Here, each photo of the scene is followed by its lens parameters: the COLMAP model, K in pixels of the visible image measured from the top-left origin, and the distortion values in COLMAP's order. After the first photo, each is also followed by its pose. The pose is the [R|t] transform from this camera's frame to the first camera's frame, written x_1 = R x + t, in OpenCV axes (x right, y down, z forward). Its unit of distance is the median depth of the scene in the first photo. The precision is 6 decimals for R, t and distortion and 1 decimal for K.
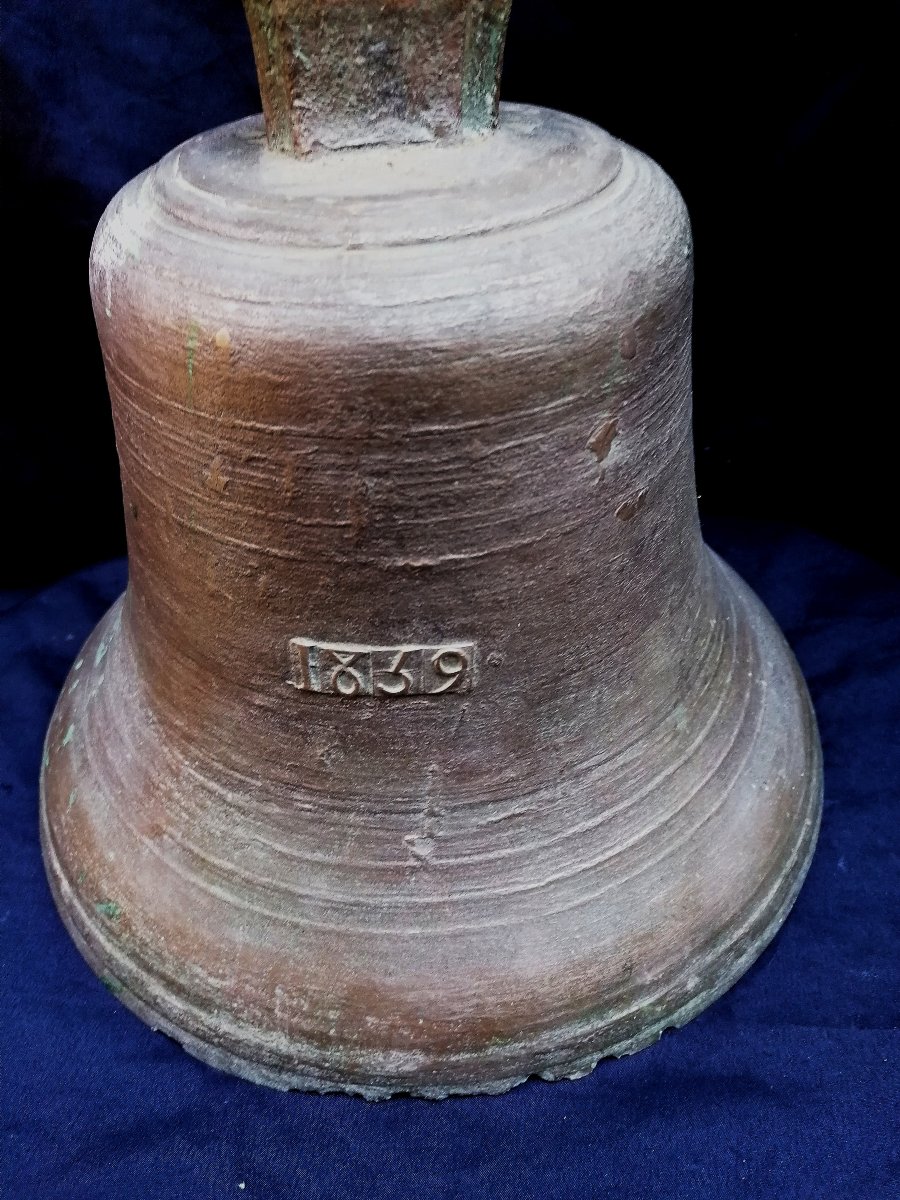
lens RADIAL K [[946.7, 0, 450.0], [0, 946.7, 600.0], [0, 0, 1]] dist [0.073313, -0.099247]
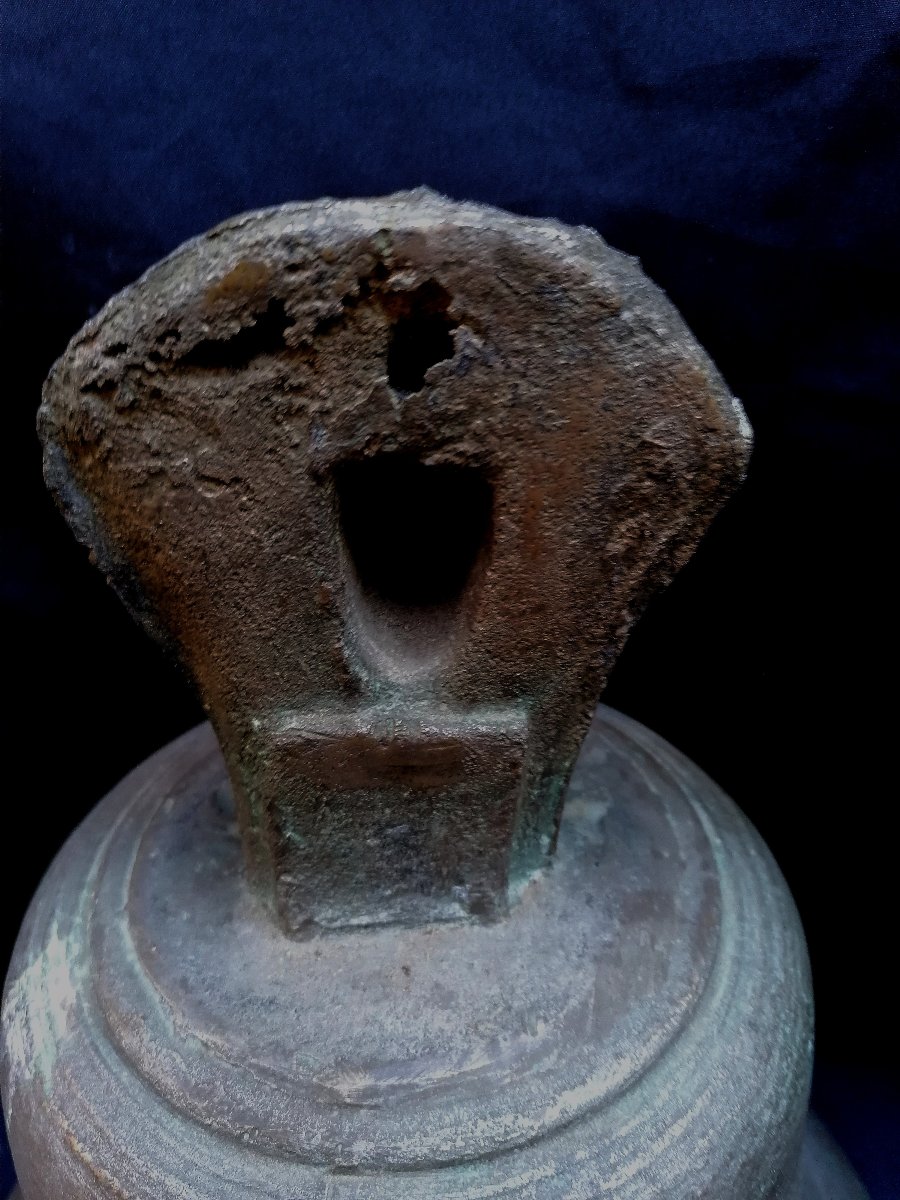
lens RADIAL K [[946.7, 0, 450.0], [0, 946.7, 600.0], [0, 0, 1]] dist [0.073313, -0.099247]
pose [[0.998508, 0.044796, -0.031217, -0.017145], [-0.049527, 0.983767, -0.172481, -0.527526], [0.022984, 0.173770, 0.984518, 0.212955]]
